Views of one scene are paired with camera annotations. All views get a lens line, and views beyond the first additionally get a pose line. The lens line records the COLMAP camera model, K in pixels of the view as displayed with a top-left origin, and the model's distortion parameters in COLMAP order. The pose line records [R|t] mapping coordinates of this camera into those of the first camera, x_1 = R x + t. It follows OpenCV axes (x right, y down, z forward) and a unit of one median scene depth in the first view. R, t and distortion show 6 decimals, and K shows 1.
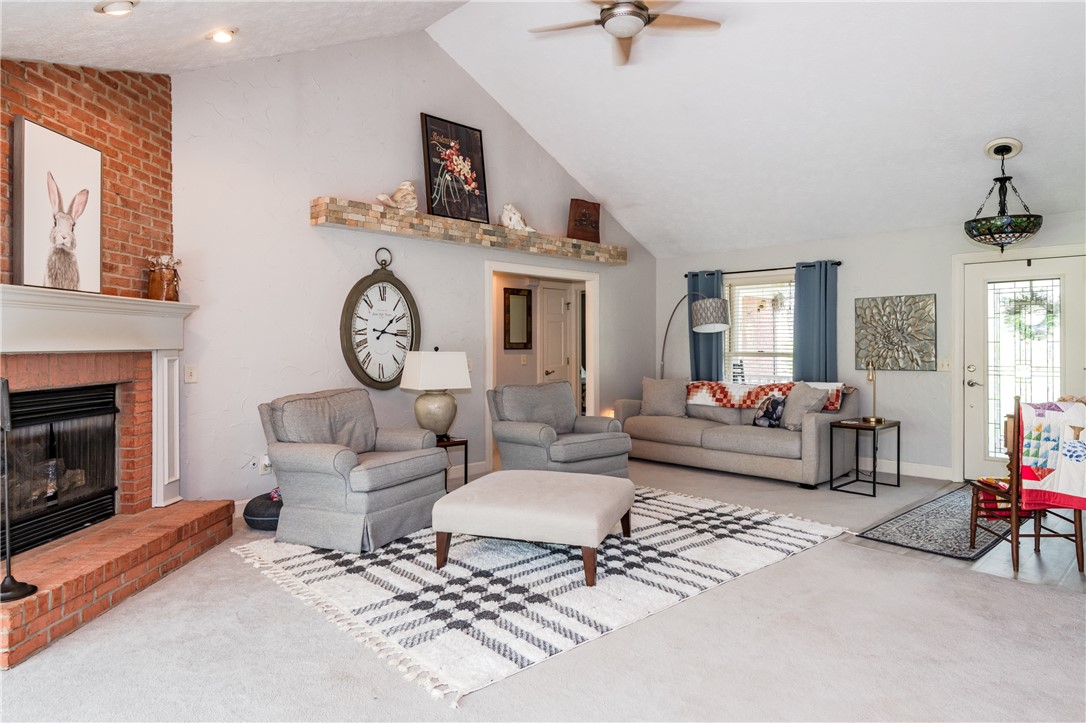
lens RADIAL K [[662.0, 0, 545.2], [0, 662.0, 348.3], [0, 0, 1]] dist [0.004551, 0.000184]
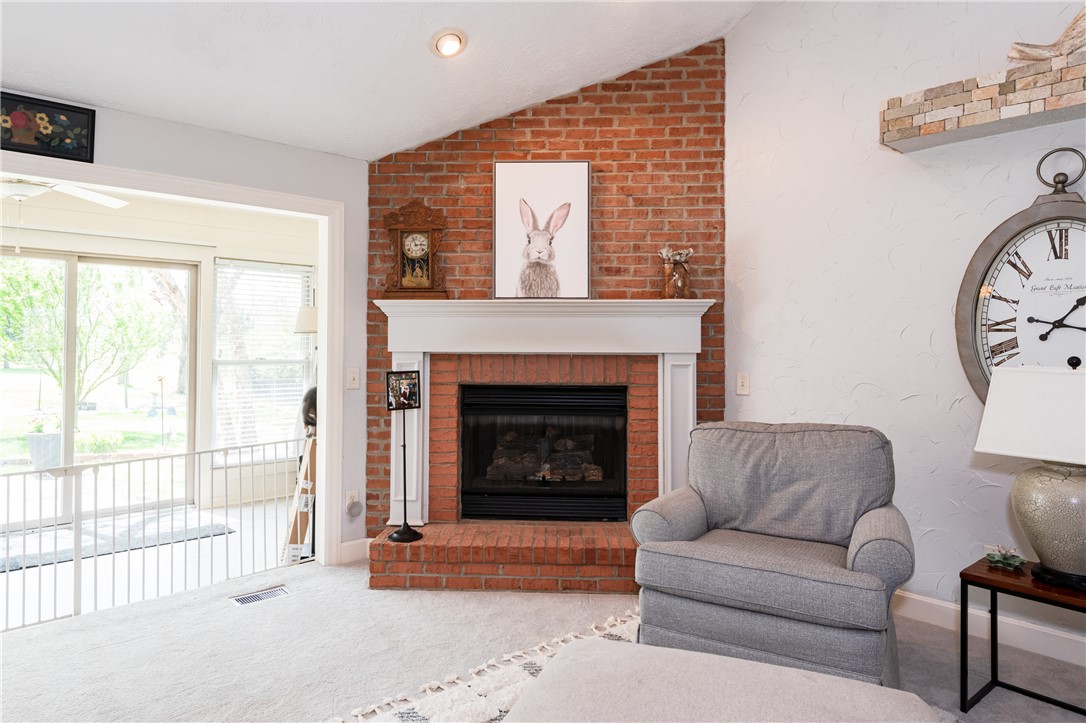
lens RADIAL K [[670.2, 0, 528.9], [0, 670.2, 333.4], [0, 0, 1]] dist [0.034580, -0.029490]
pose [[-0.035382, -0.020154, -0.999171, 0.260007], [-0.012714, 0.999725, -0.019715, -0.003688], [0.999293, 0.012006, -0.035629, 0.645538]]
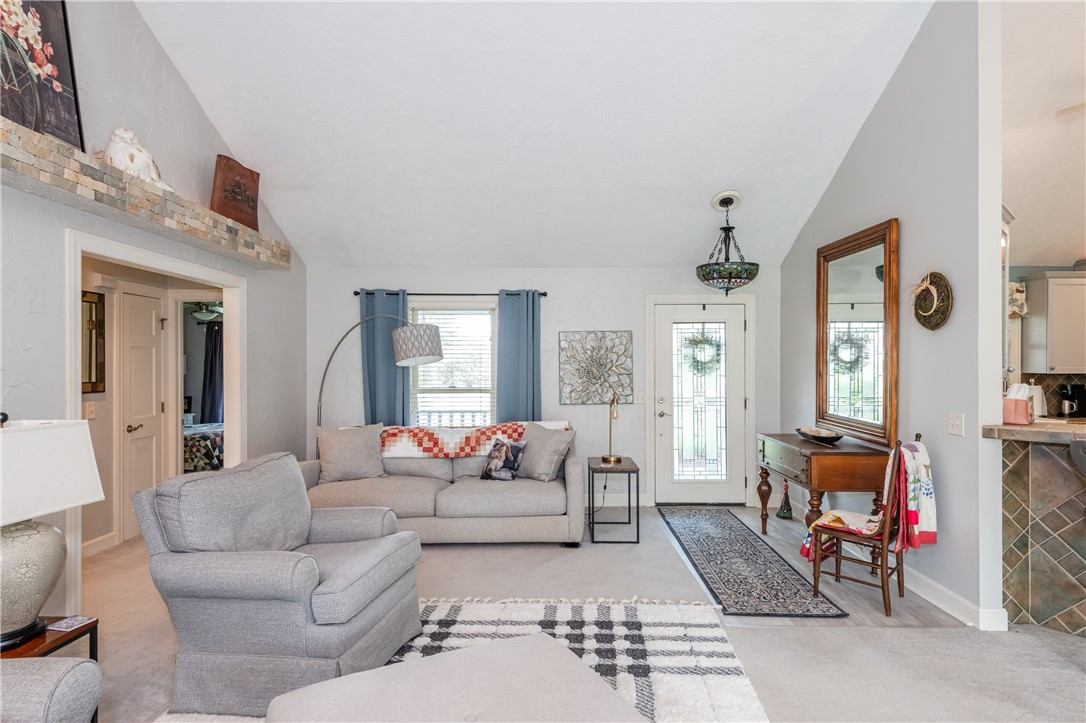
lens RADIAL K [[586.9, 0, 552.4], [0, 586.9, 363.8], [0, 0, 1]] dist [0.035772, -0.024661]
pose [[0.695422, 0.000170, 0.718602, -0.183136], [0.006872, 0.999953, -0.006887, -0.025722], [-0.718569, 0.009727, 0.695388, 0.477816]]
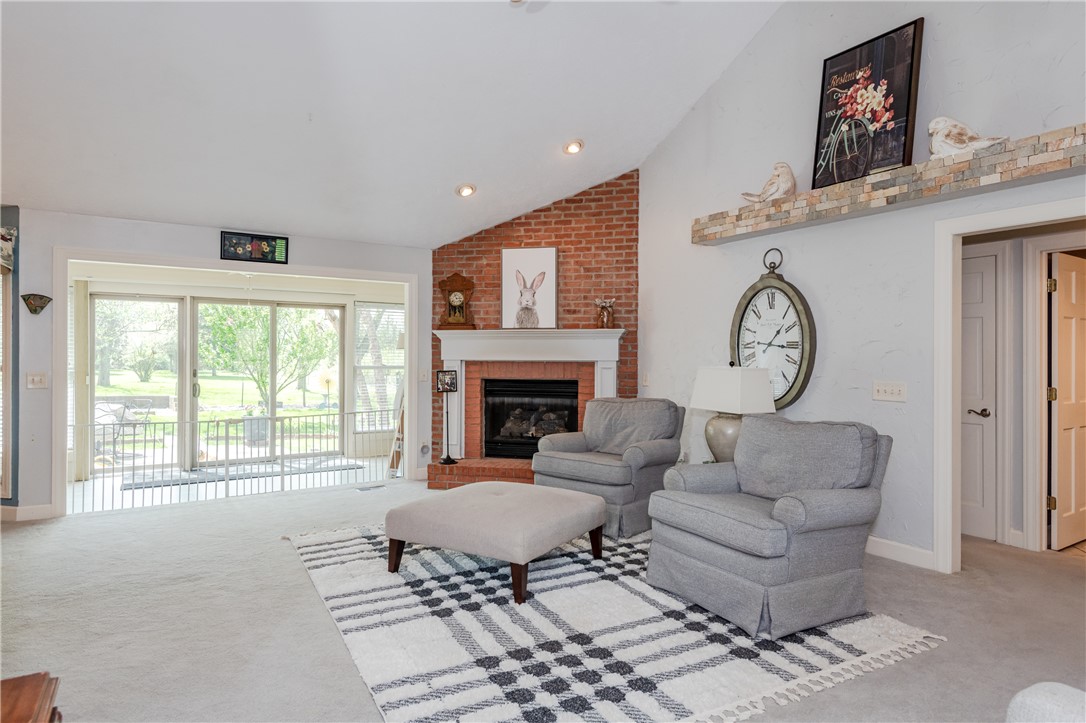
lens RADIAL K [[607.3, 0, 542.0], [0, 607.3, 358.5], [0, 0, 1]] dist [0.034981, -0.029608]
pose [[-0.199291, -0.000899, -0.979940, 0.620311], [-0.013408, 0.999908, 0.001809, -0.003379], [0.979849, 0.013499, -0.199285, 0.877928]]
